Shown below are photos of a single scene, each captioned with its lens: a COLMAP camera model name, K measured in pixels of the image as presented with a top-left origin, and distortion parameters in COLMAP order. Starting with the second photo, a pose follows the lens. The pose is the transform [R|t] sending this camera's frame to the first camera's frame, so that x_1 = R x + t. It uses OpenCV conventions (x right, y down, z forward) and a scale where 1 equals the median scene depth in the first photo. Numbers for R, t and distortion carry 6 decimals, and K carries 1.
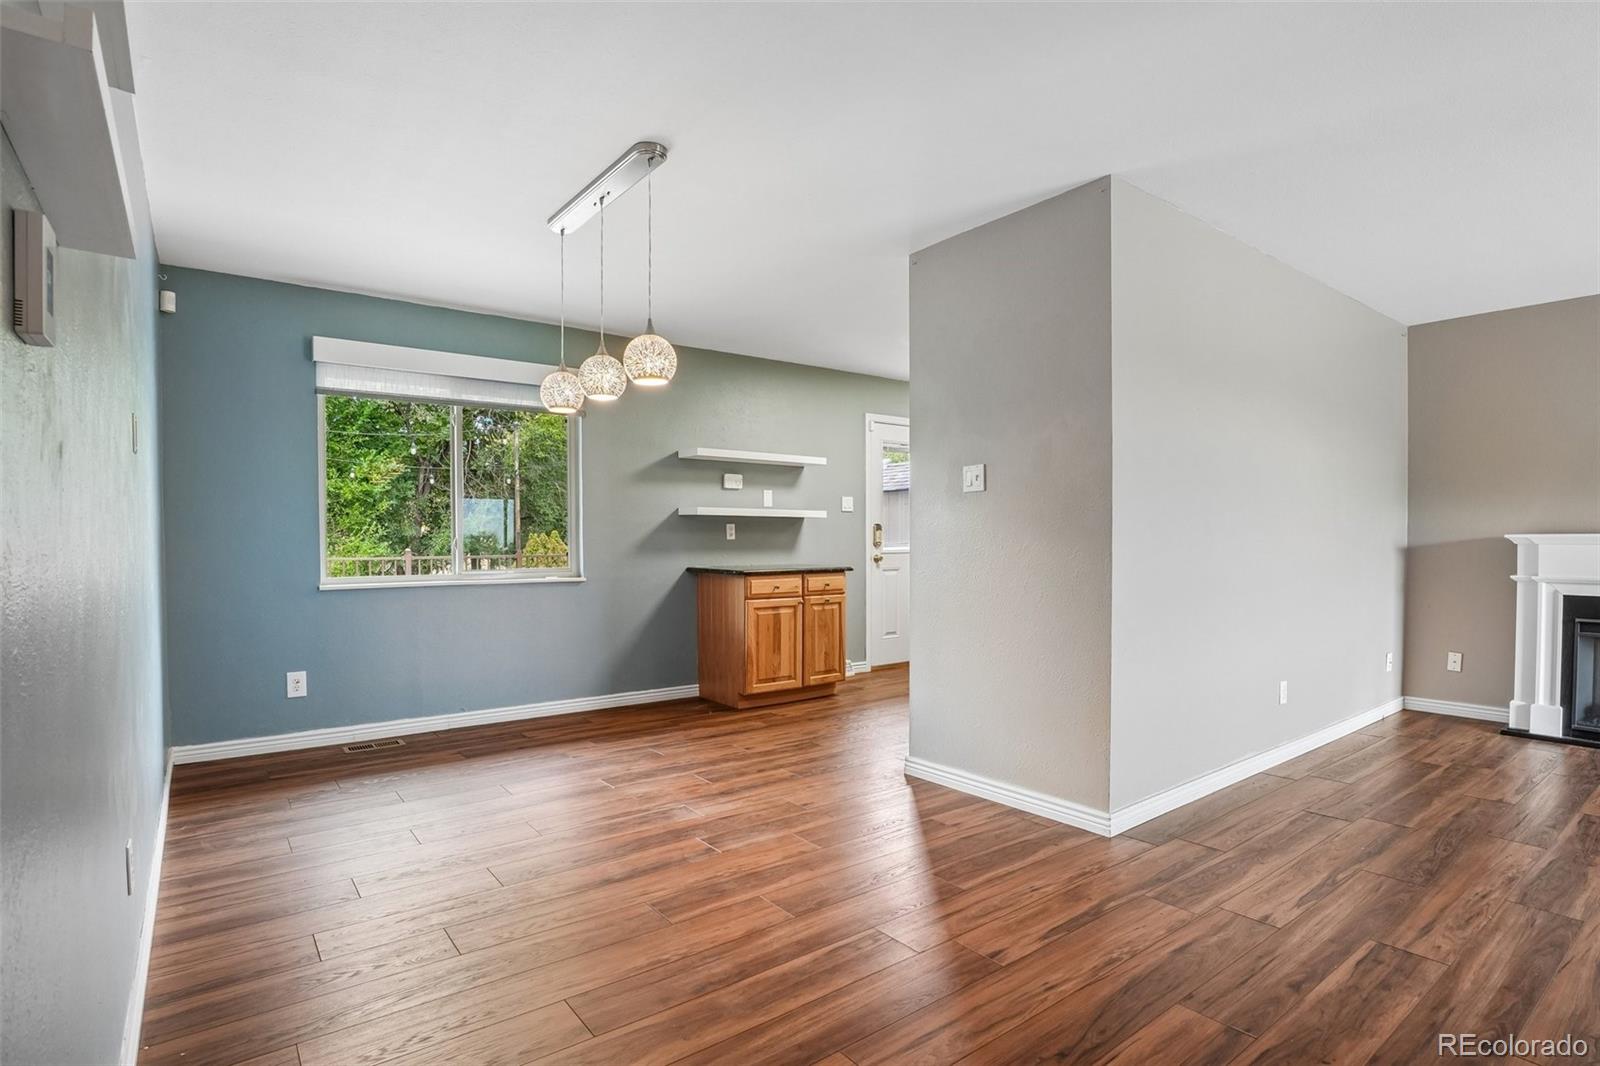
lens RADIAL K [[797.1, 0, 802.1], [0, 797.1, 543.1], [0, 0, 1]] dist [-0.040890, 0.011003]
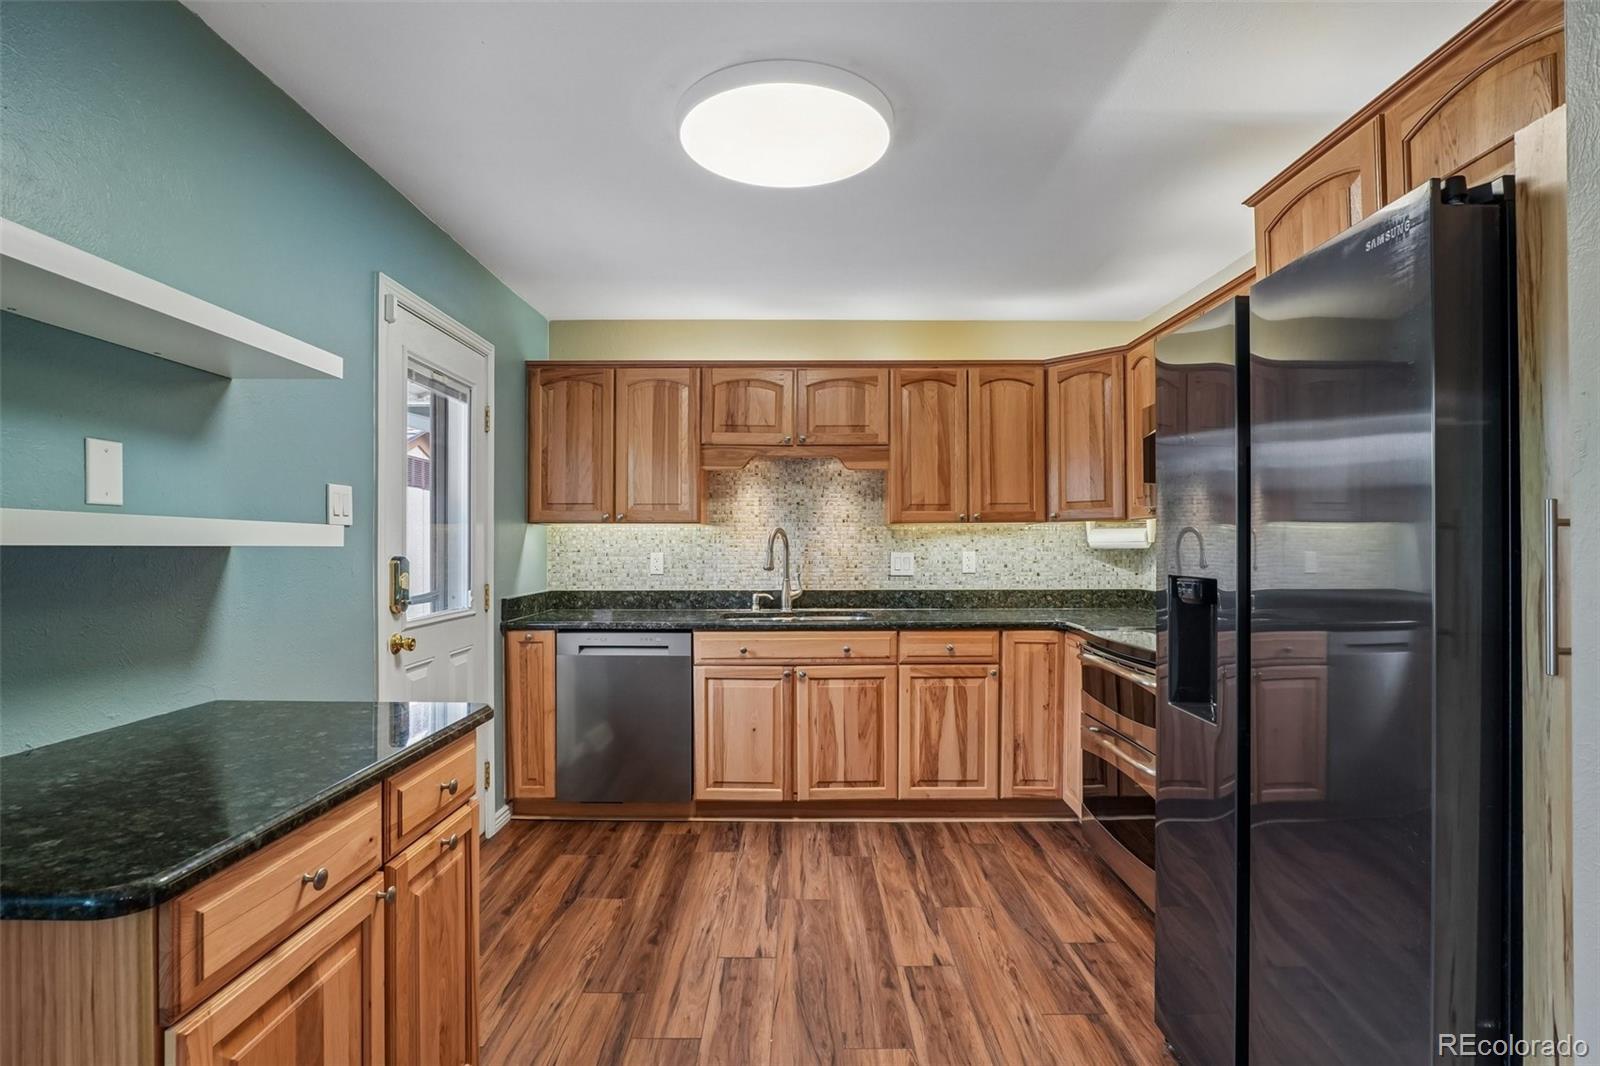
lens RADIAL K [[788.9, 0, 801.6], [0, 788.9, 540.9], [0, 0, 1]] dist [-0.030900, 0.008948]
pose [[0.611344, 0.006592, 0.791338, -0.165991], [0.004206, 0.999924, -0.011579, -0.047858], [-0.791354, 0.010407, 0.611270, 1.061116]]
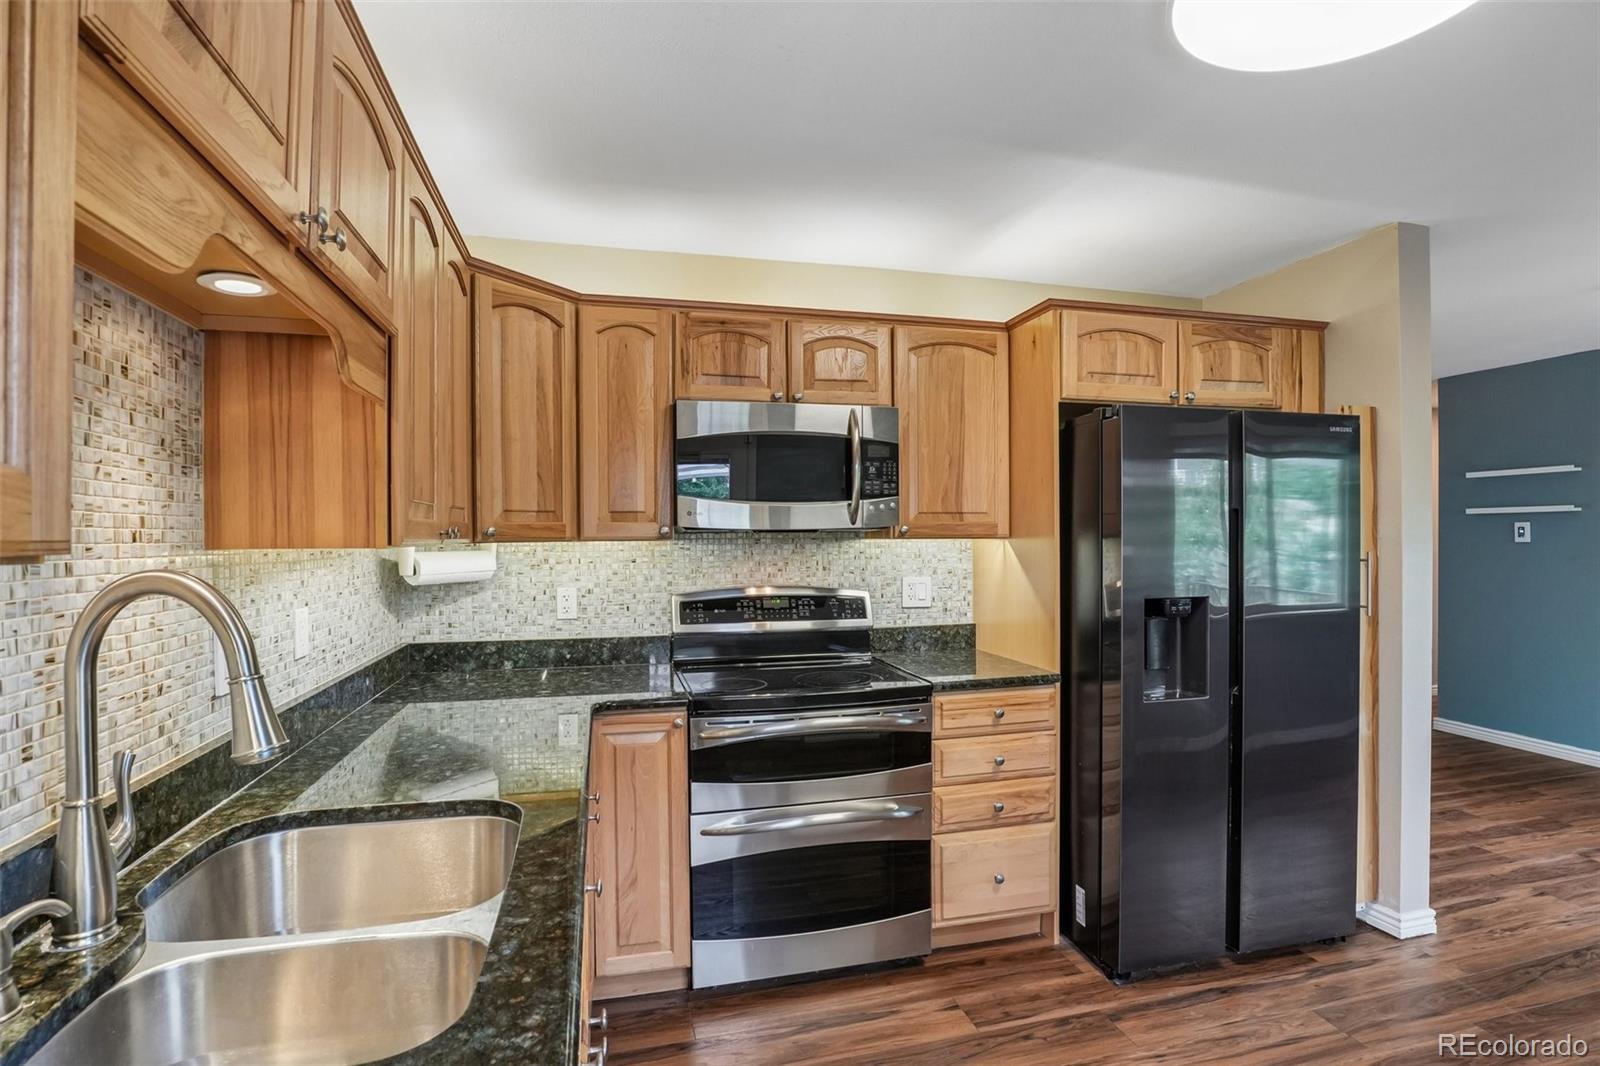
lens RADIAL K [[797.1, 0, 802.1], [0, 797.1, 543.1], [0, 0, 1]] dist [-0.040890, 0.011003]
pose [[-0.921045, 0.006384, 0.389403, 0.384214], [0.012920, 0.999816, 0.014167, -0.087499], [-0.389241, 0.018079, -0.920959, 1.872456]]
